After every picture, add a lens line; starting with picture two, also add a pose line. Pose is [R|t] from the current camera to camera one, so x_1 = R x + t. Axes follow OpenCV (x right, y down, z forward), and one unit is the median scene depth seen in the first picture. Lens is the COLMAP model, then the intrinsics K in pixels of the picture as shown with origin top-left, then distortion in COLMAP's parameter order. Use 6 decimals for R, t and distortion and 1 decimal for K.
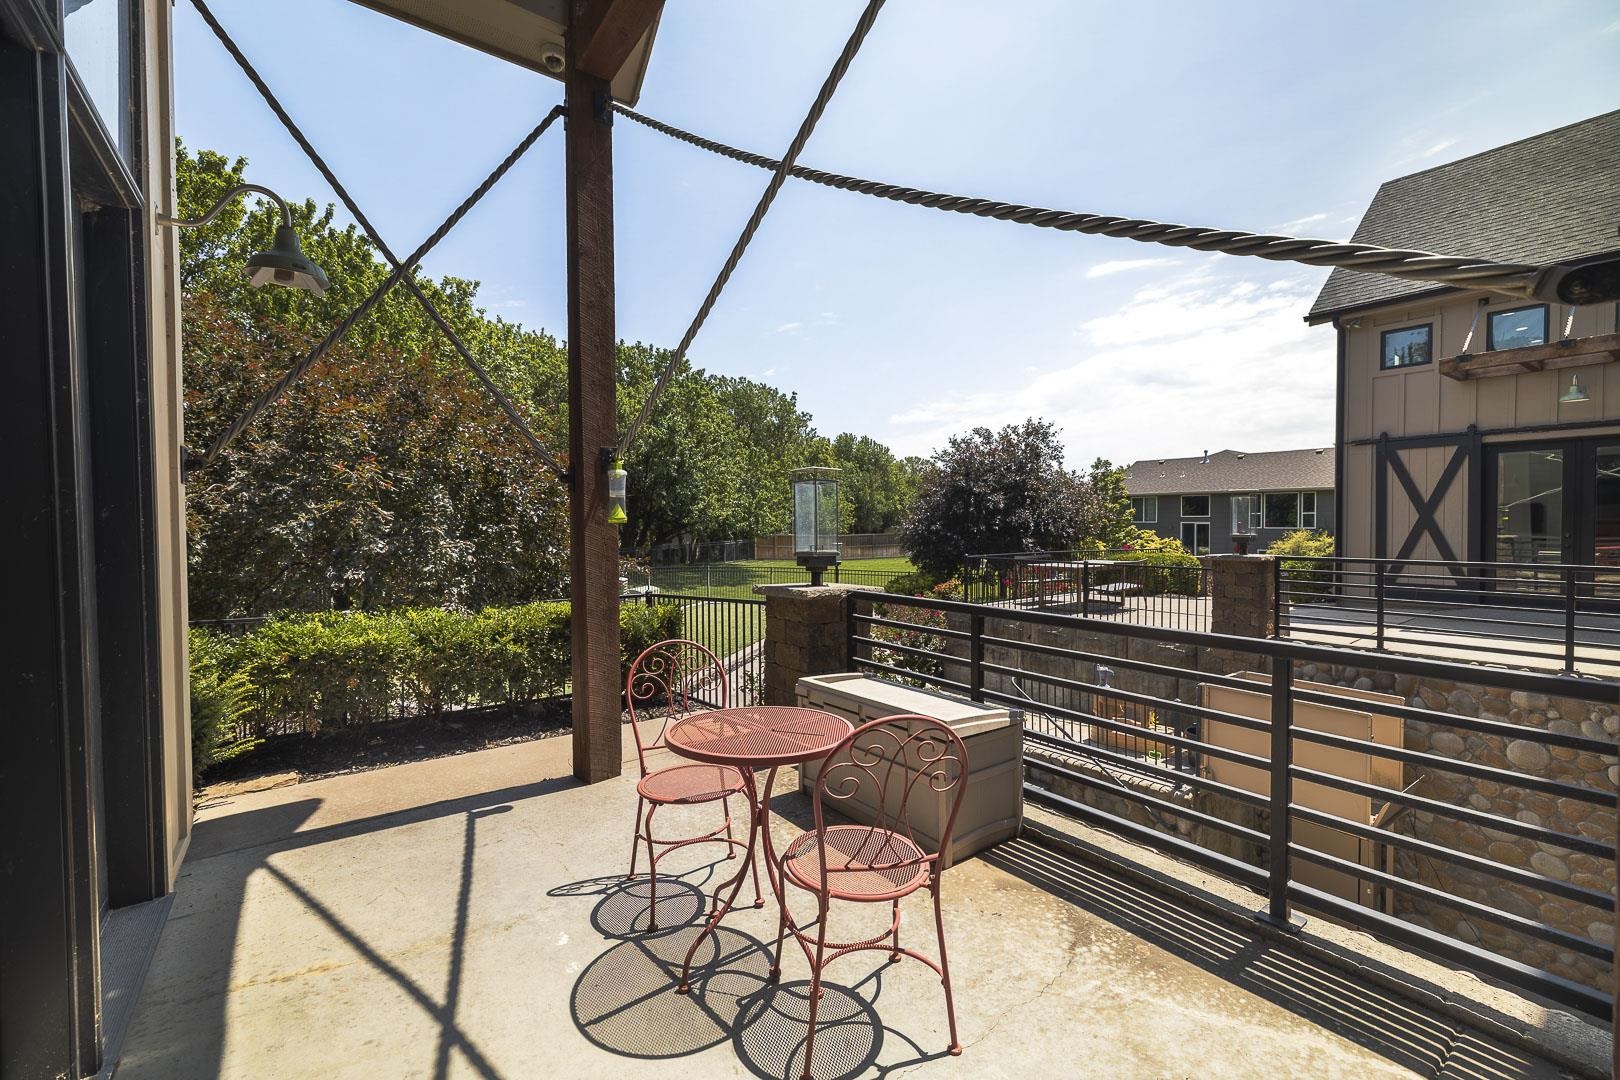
lens RADIAL K [[682.7, 0, 810.0], [0, 682.7, 540.0], [0, 0, 1]] dist [0.001451, -0.000066]
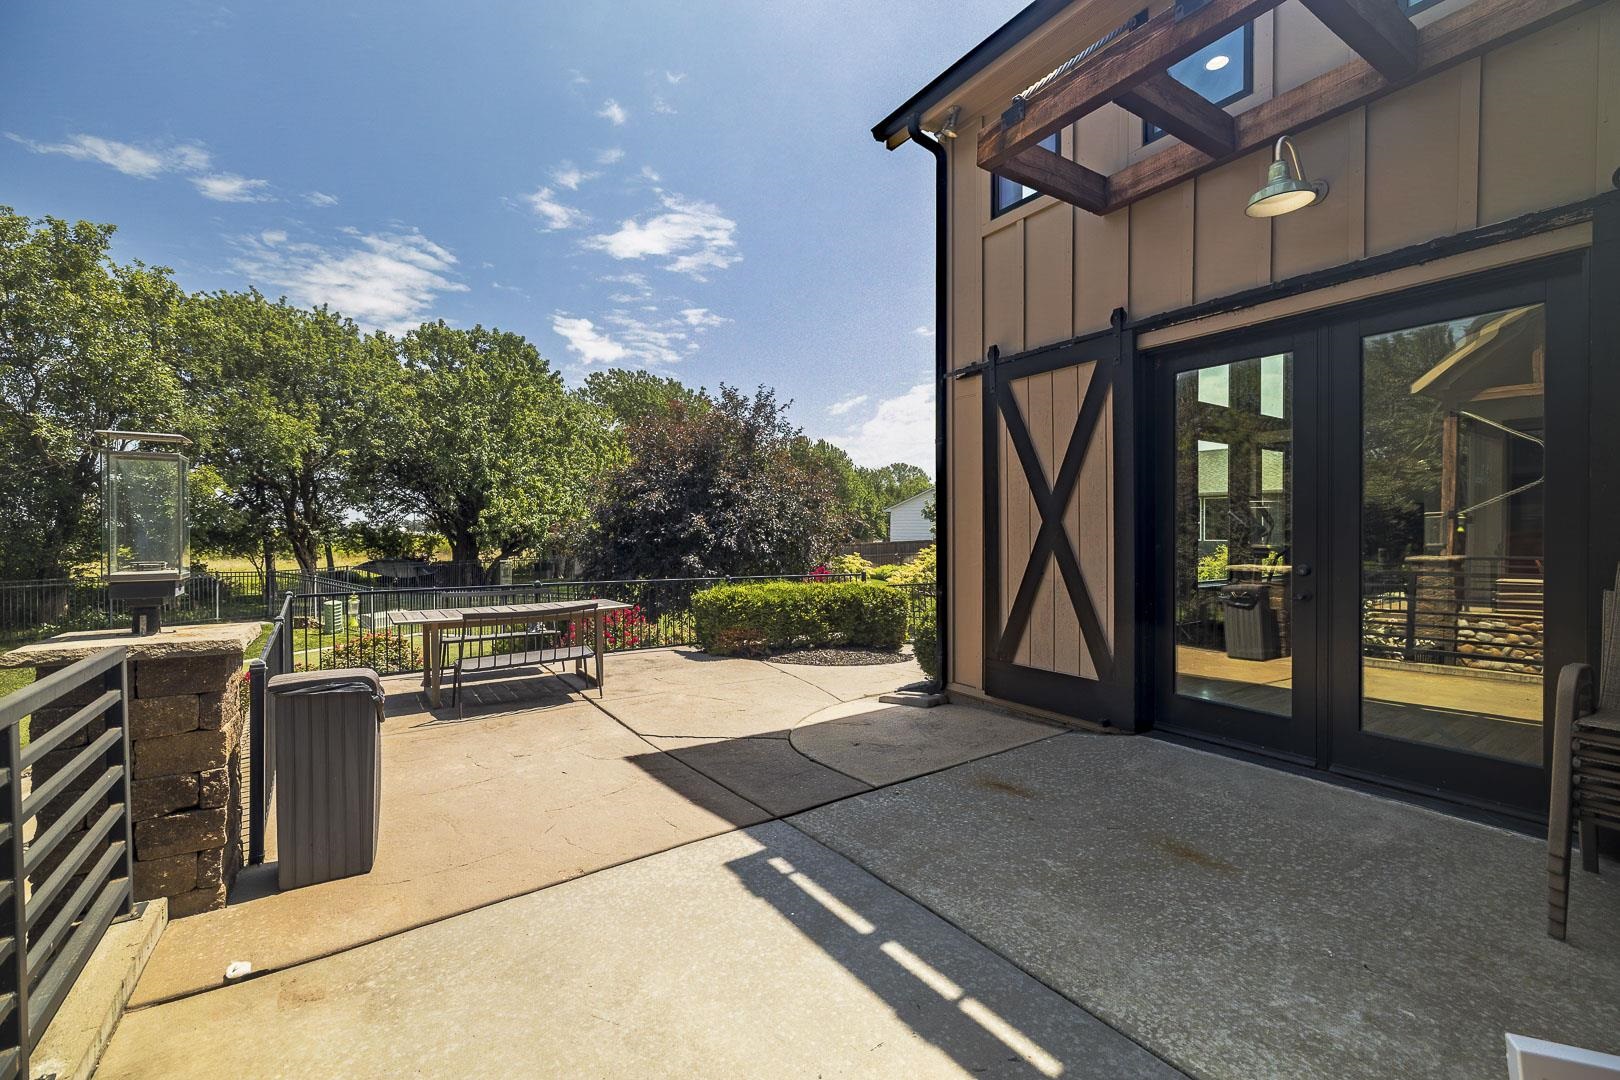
lens RADIAL K [[682.7, 0, 810.0], [0, 682.7, 540.0], [0, 0, 1]] dist [0.001451, -0.000066]
pose [[0.999242, 0.002487, -0.038846, 0.737406], [-0.003033, 0.999897, -0.014005, -0.015714], [0.038807, 0.014112, 0.999147, 0.525606]]
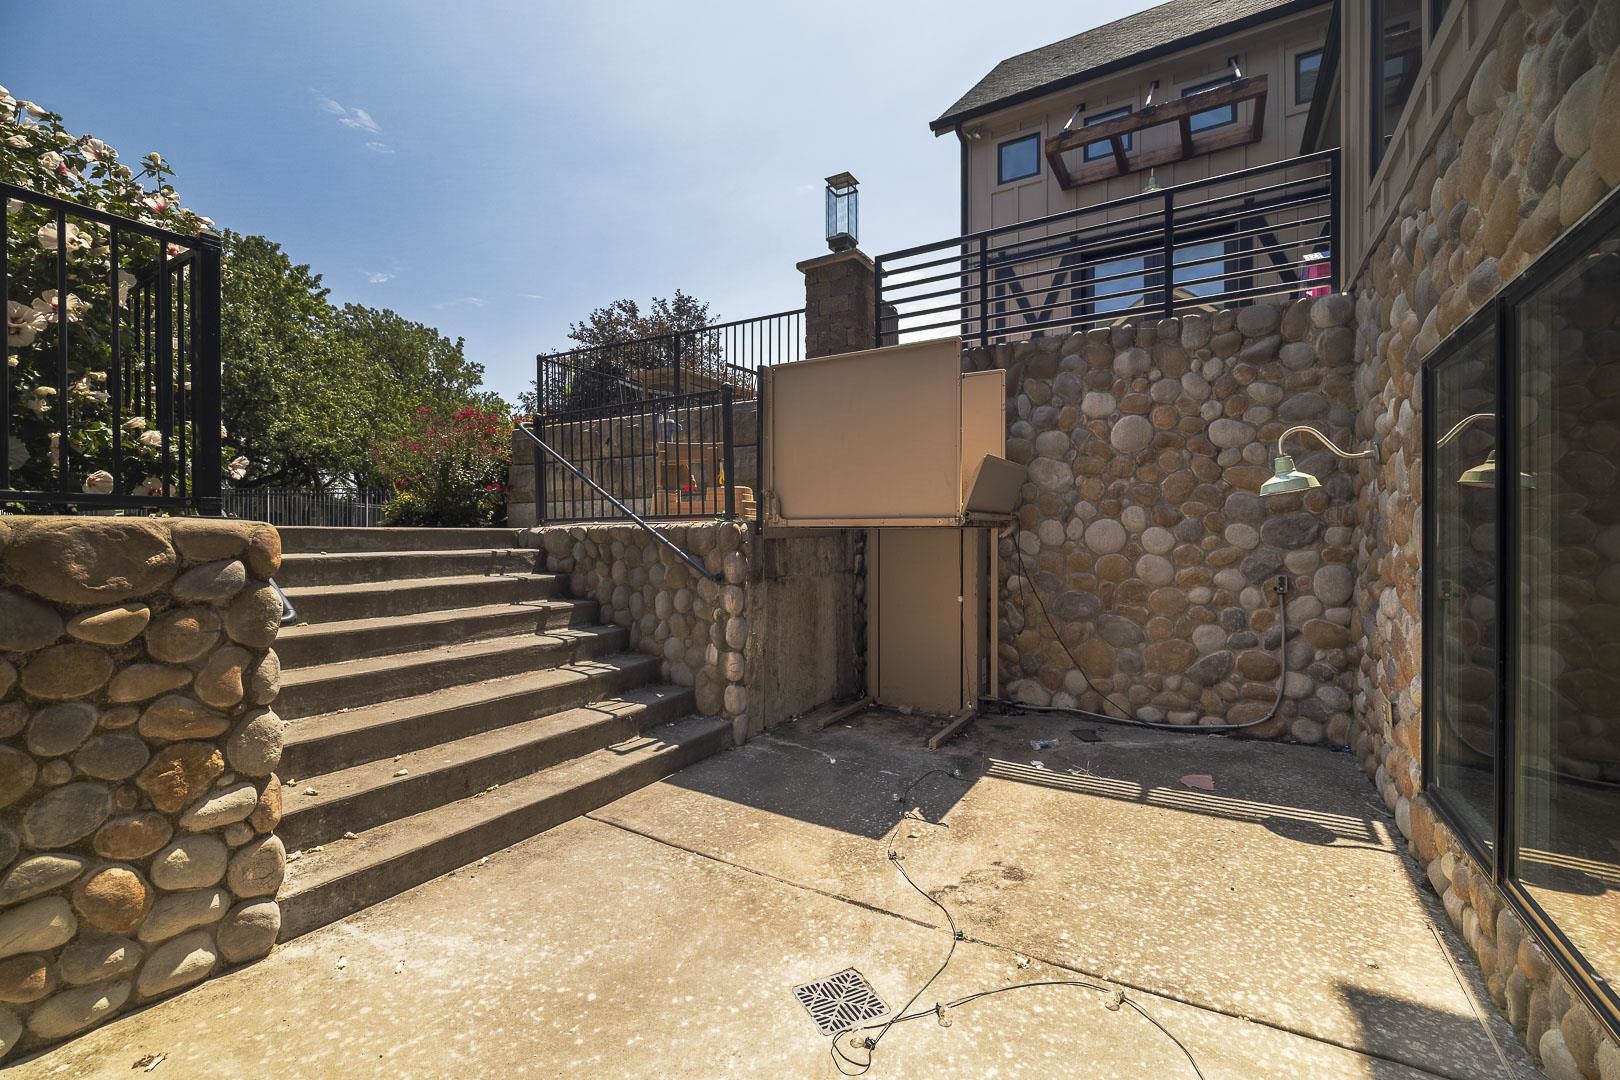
lens RADIAL K [[682.7, 0, 810.0], [0, 682.7, 540.0], [0, 0, 1]] dist [0.001451, -0.000066]
pose [[0.922133, 0.001653, 0.386869, 0.236090], [0.006240, 0.999797, -0.019144, 0.261079], [-0.386822, 0.020067, 0.921936, 0.245464]]
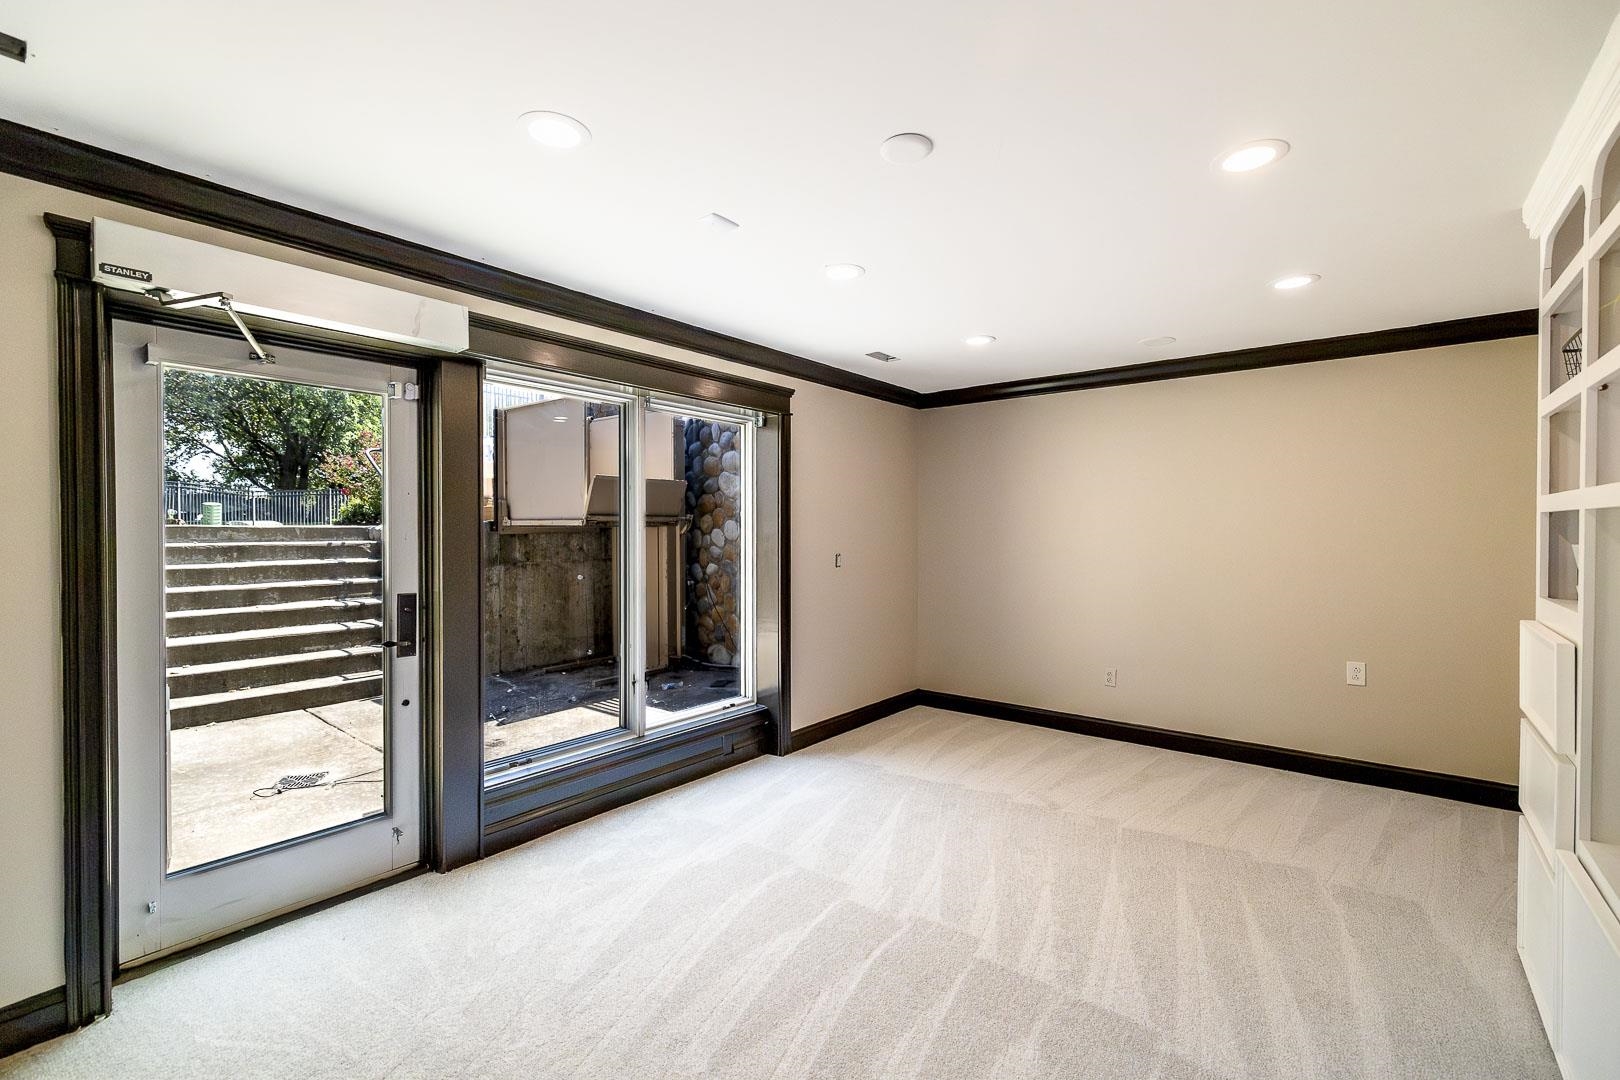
lens RADIAL K [[696.1, 0, 810.0], [0, 696.1, 540.0], [0, 0, 1]] dist [0.000829, 0.000048]
pose [[0.966321, 0.002379, 0.257328, 0.487963], [0.000624, 0.999933, -0.011588, 0.264097], [-0.257338, 0.011358, 0.966255, -0.007920]]
